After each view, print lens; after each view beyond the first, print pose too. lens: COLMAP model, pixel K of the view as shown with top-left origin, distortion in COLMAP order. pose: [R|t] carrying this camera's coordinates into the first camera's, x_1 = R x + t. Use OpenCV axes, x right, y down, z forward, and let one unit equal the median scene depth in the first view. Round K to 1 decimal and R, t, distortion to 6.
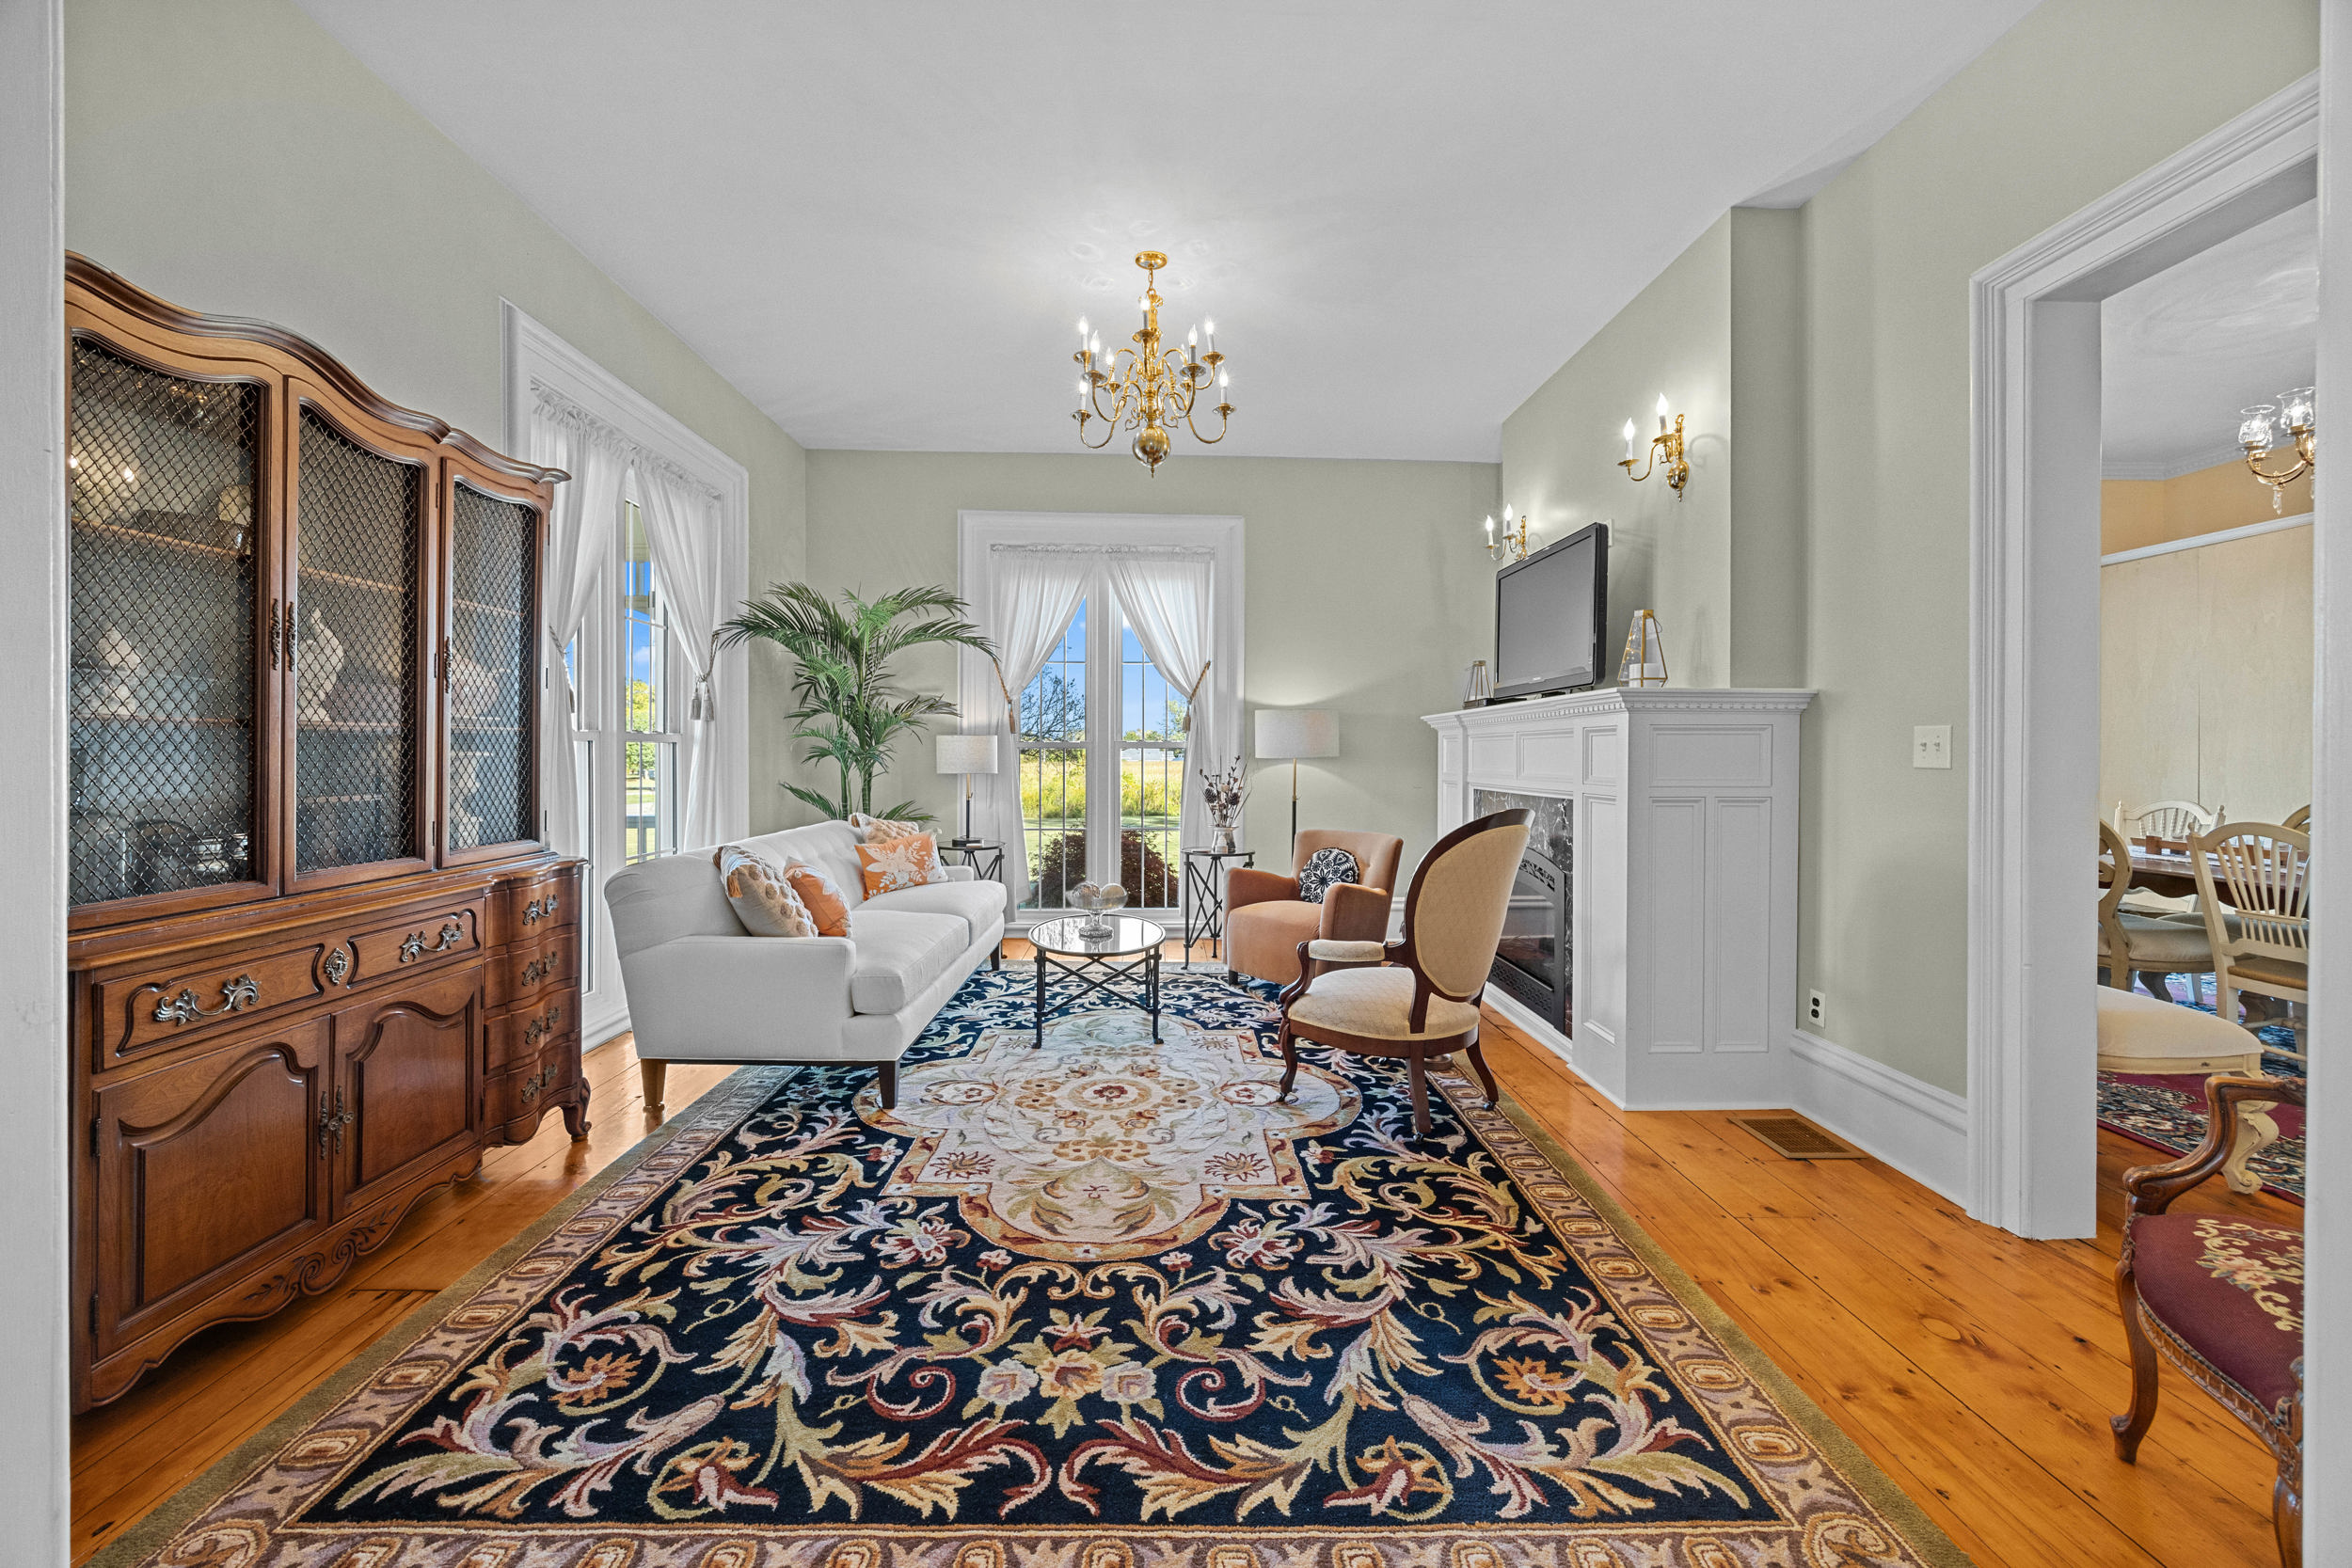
lens RADIAL K [[909.8, 0, 1168.8], [0, 909.8, 766.3], [0, 0, 1]] dist [0.000127, -0.000759]
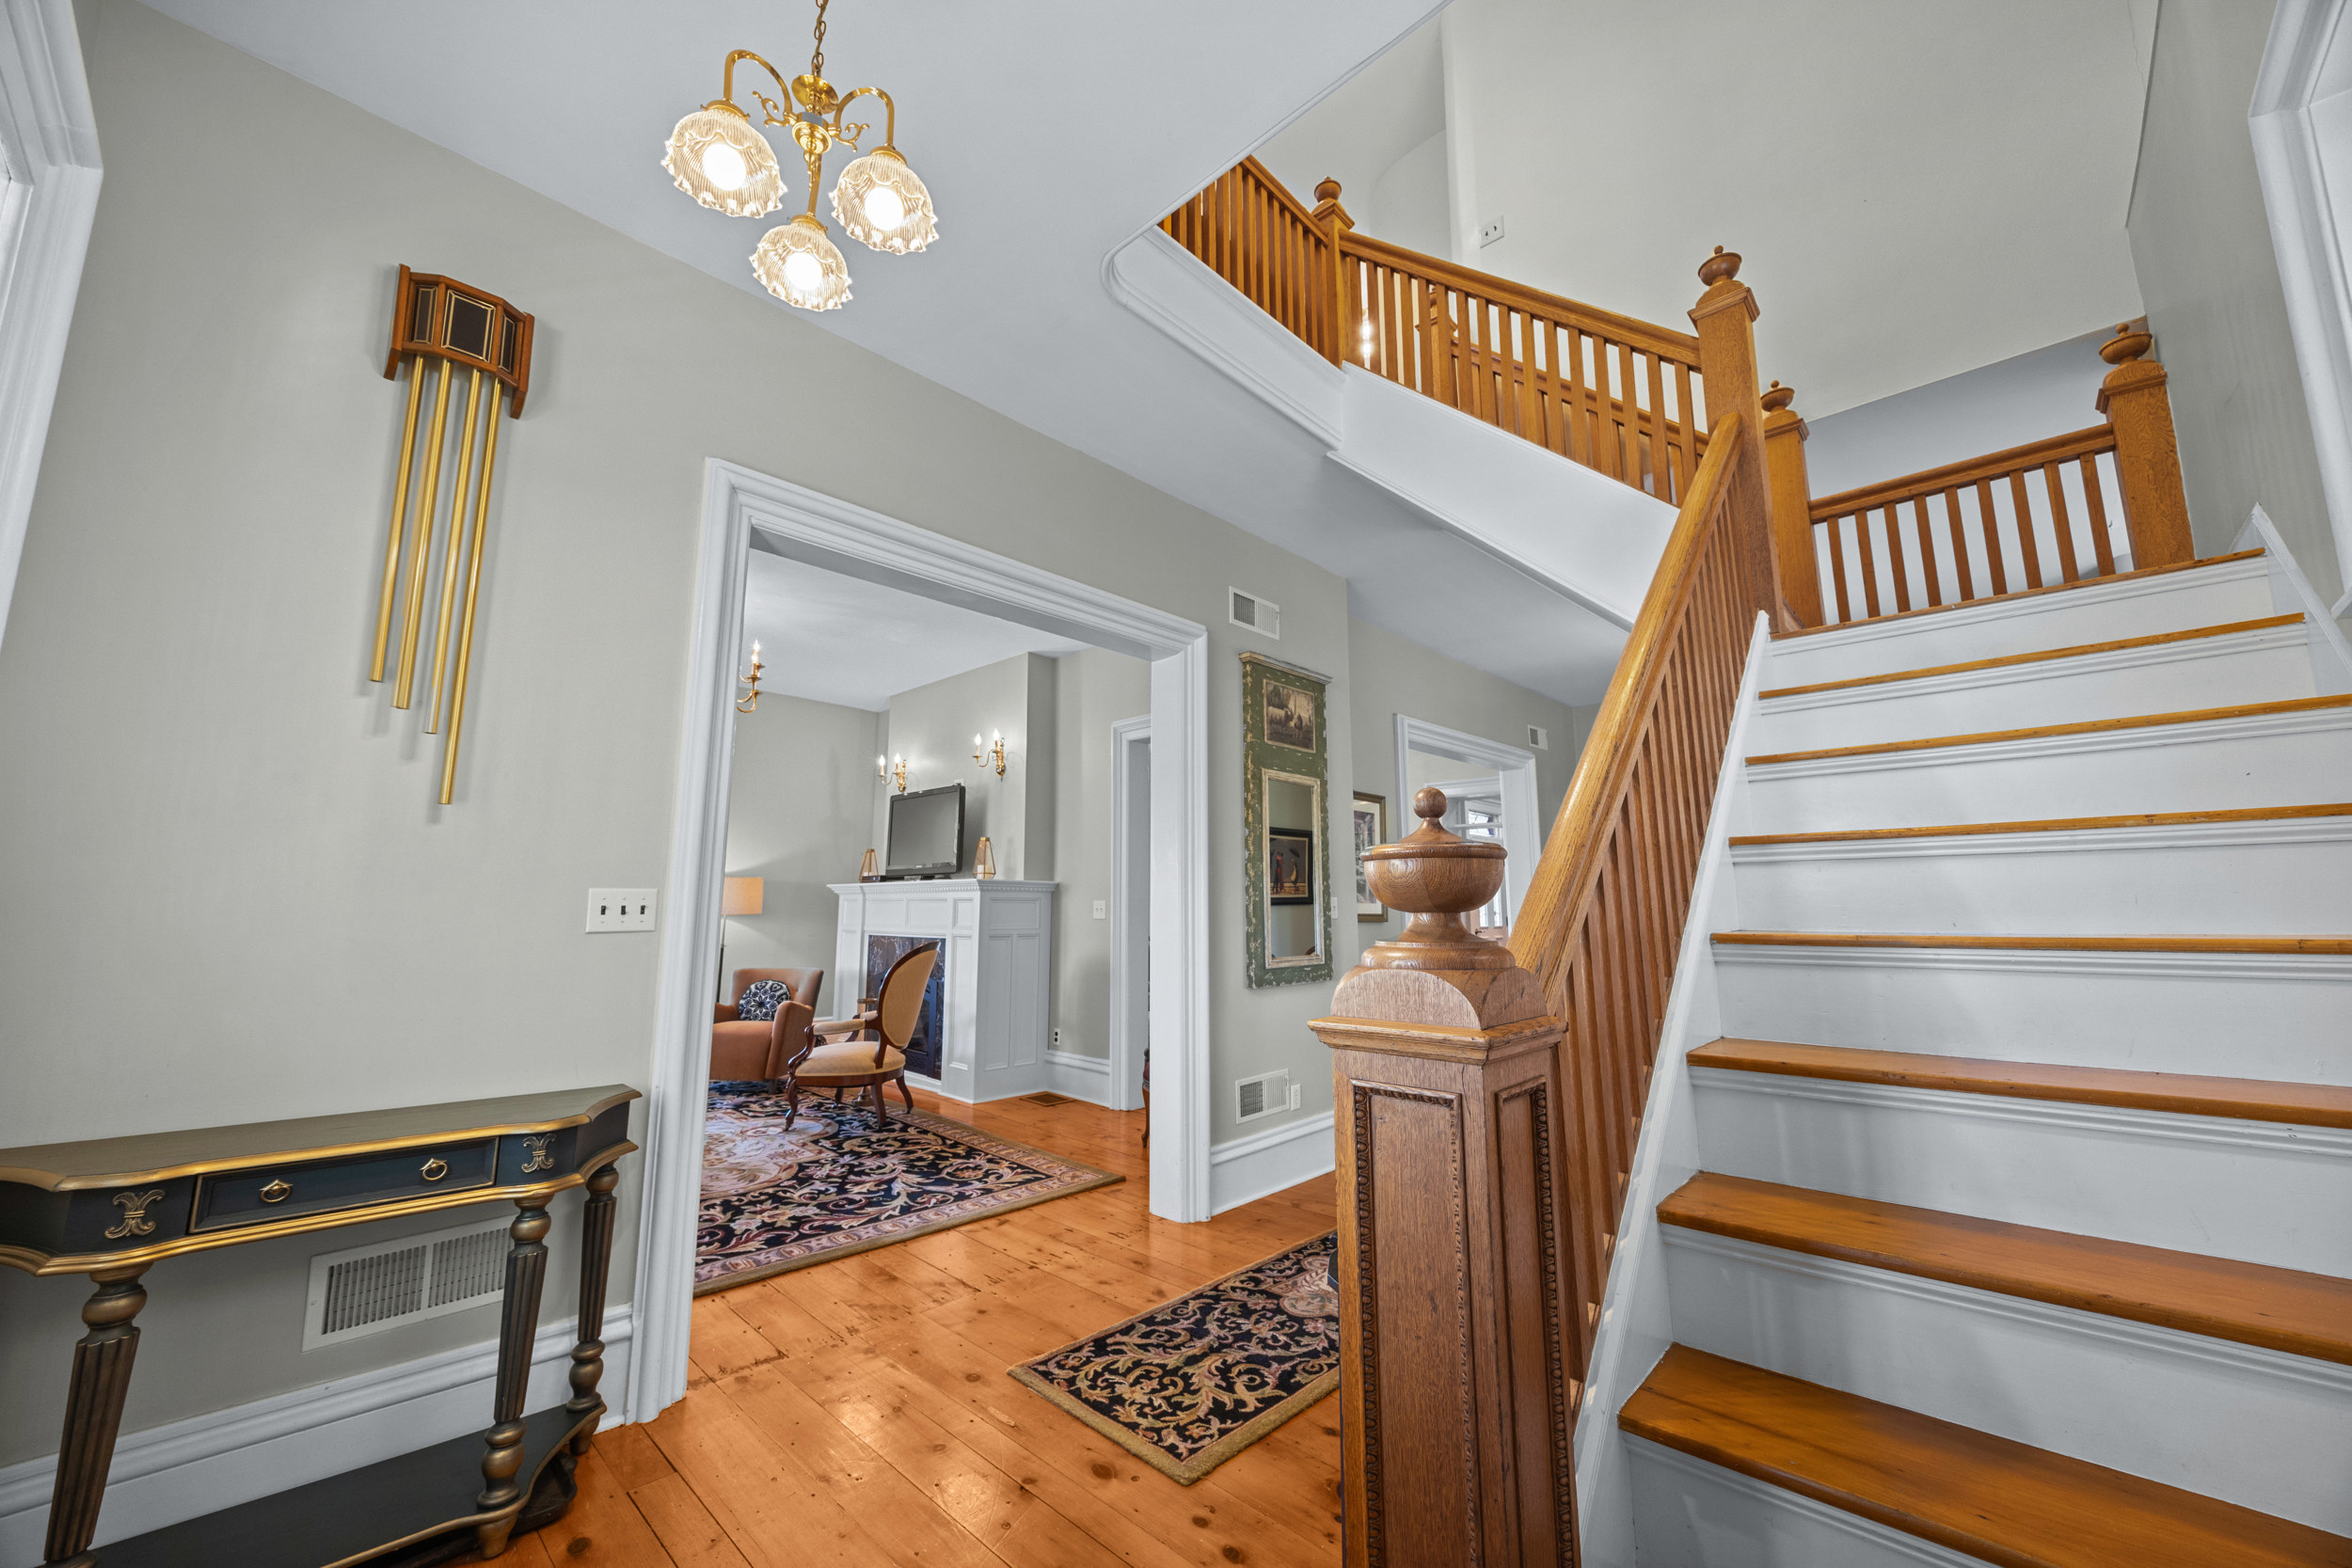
lens RADIAL K [[909.8, 0, 1182.8], [0, 909.8, 774.0], [0, 0, 1]] dist [0.000127, -0.000759]
pose [[0.712739, 0.102857, 0.693847, -0.632810], [0.008404, 0.987867, -0.155076, -0.001703], [-0.701379, 0.116360, 0.703227, -0.792683]]
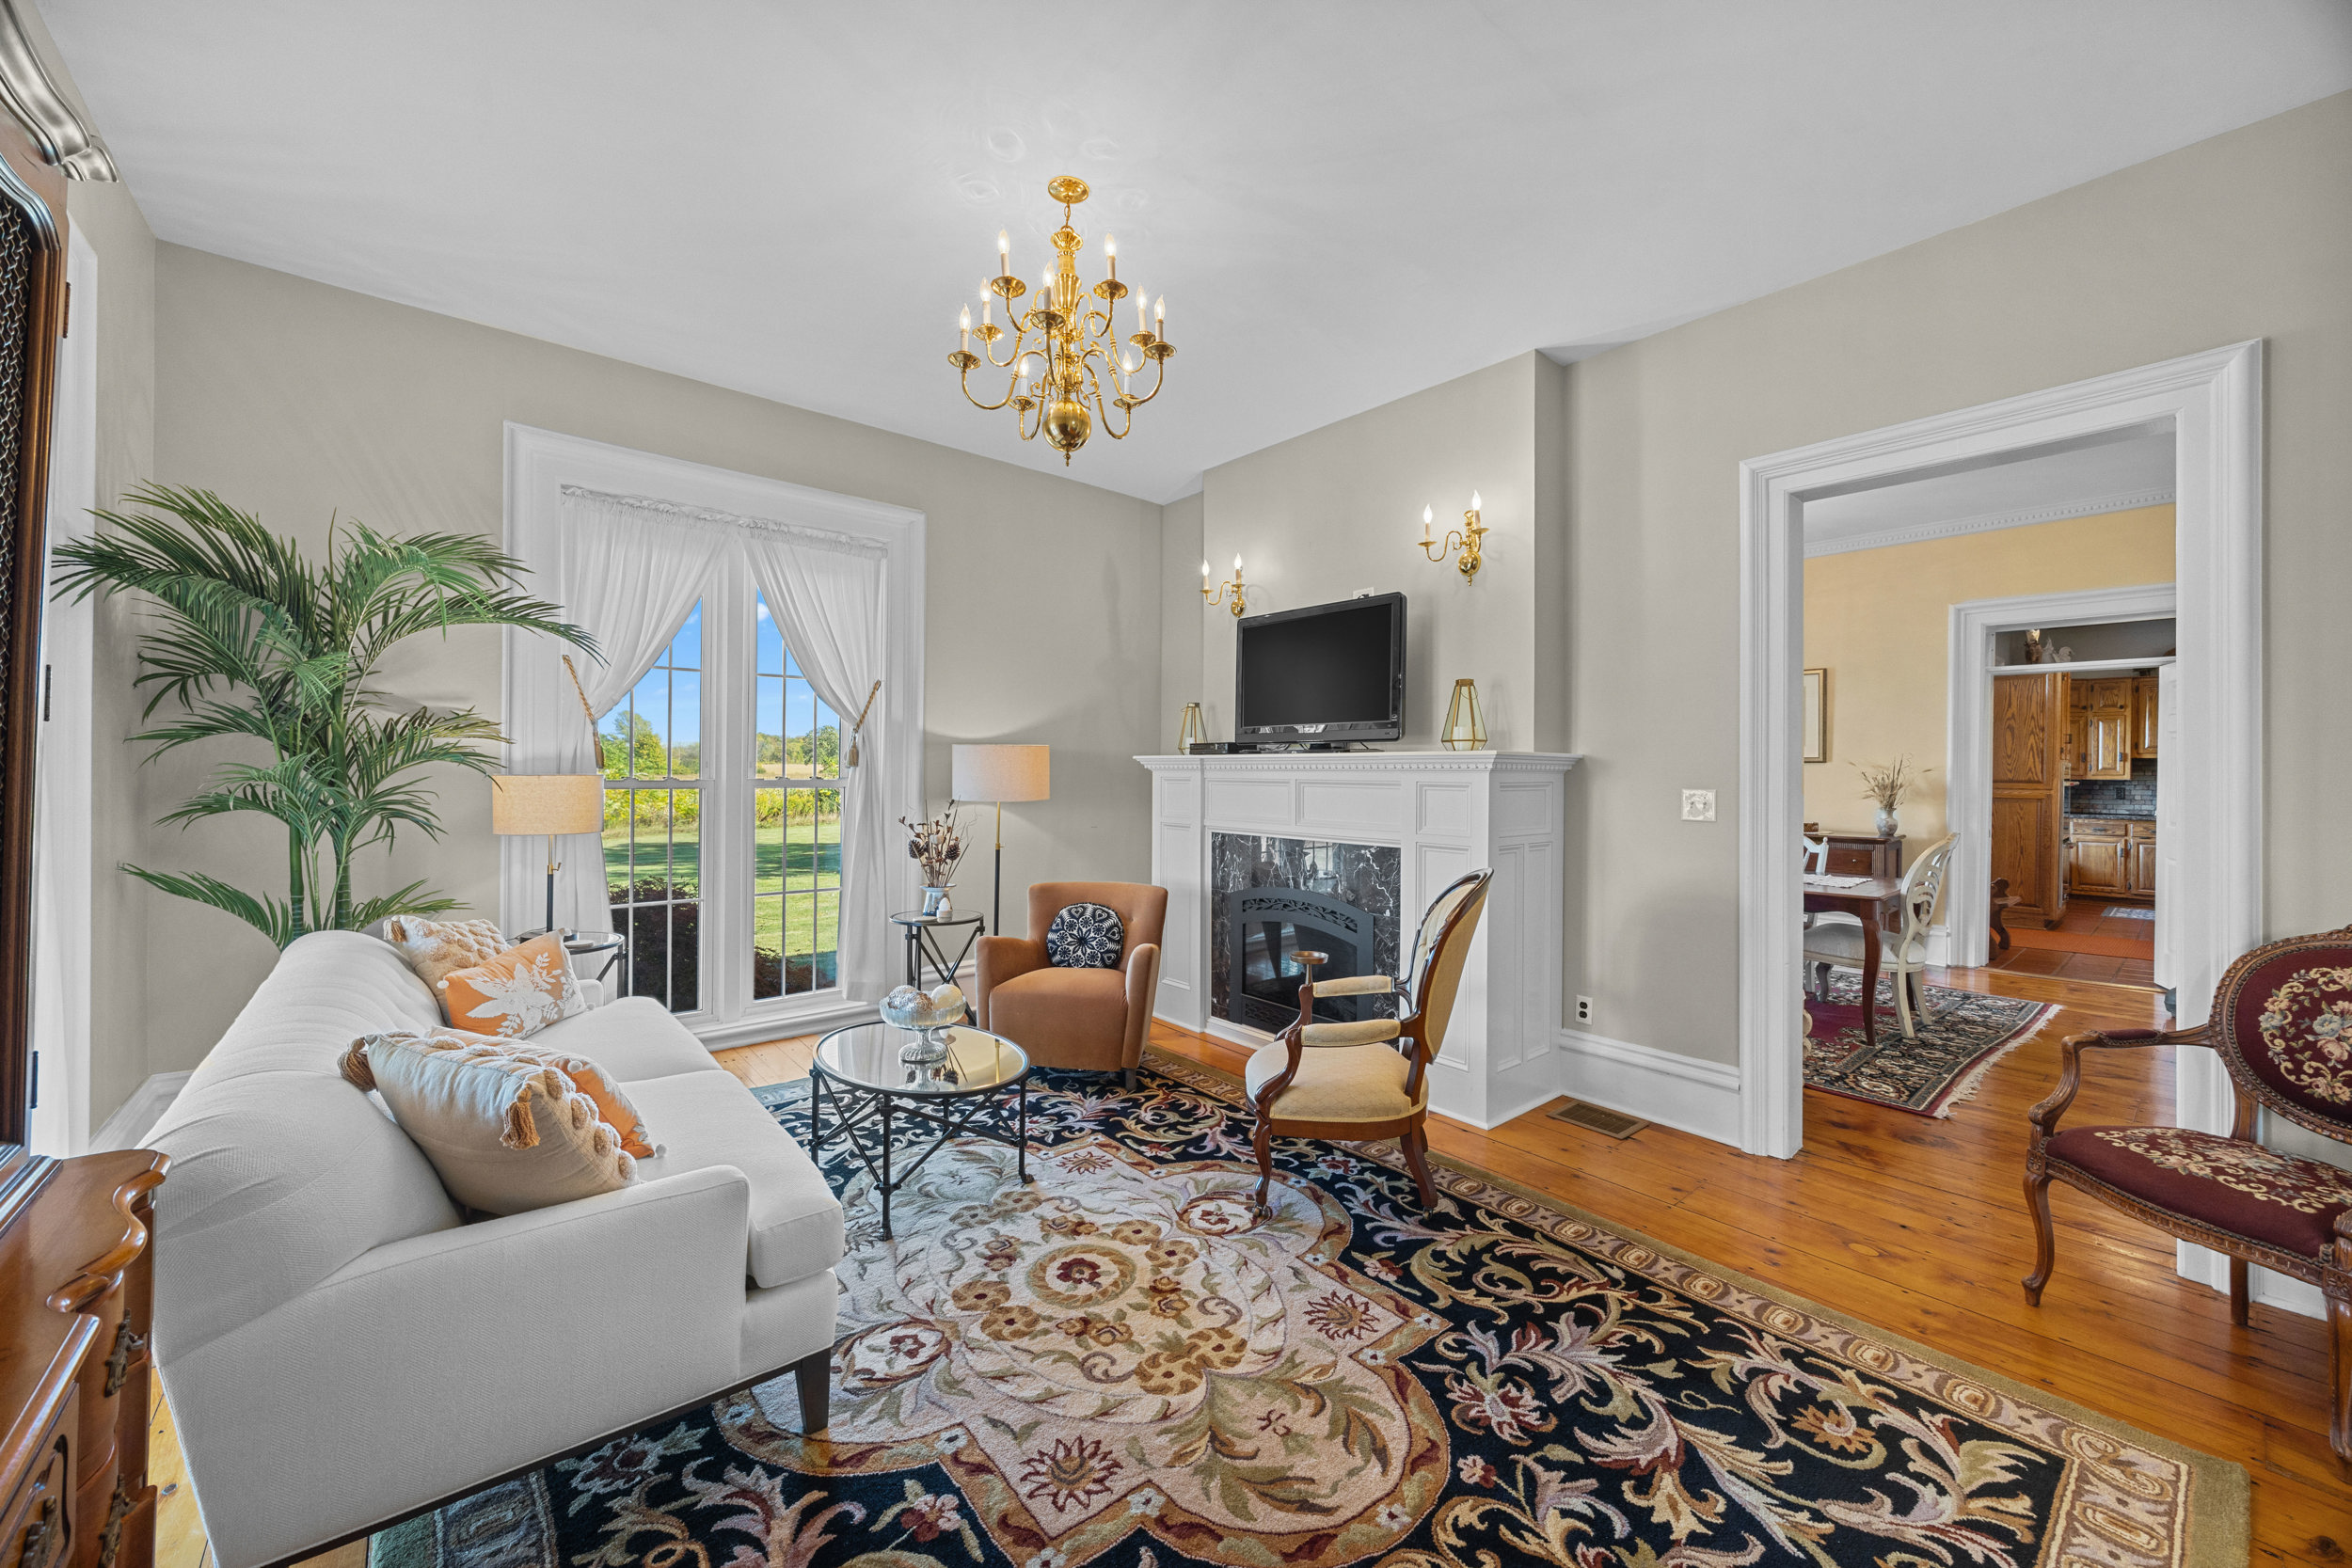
lens RADIAL K [[909.8, 0, 1188.8], [0, 909.8, 773.0], [0, 0, 1]] dist [0.000127, -0.000759]
pose [[0.771284, 0.002403, 0.636486, -0.547496], [0.002556, 0.999973, -0.006872, -0.057265], [-0.636486, 0.006927, 0.771257, 0.413506]]
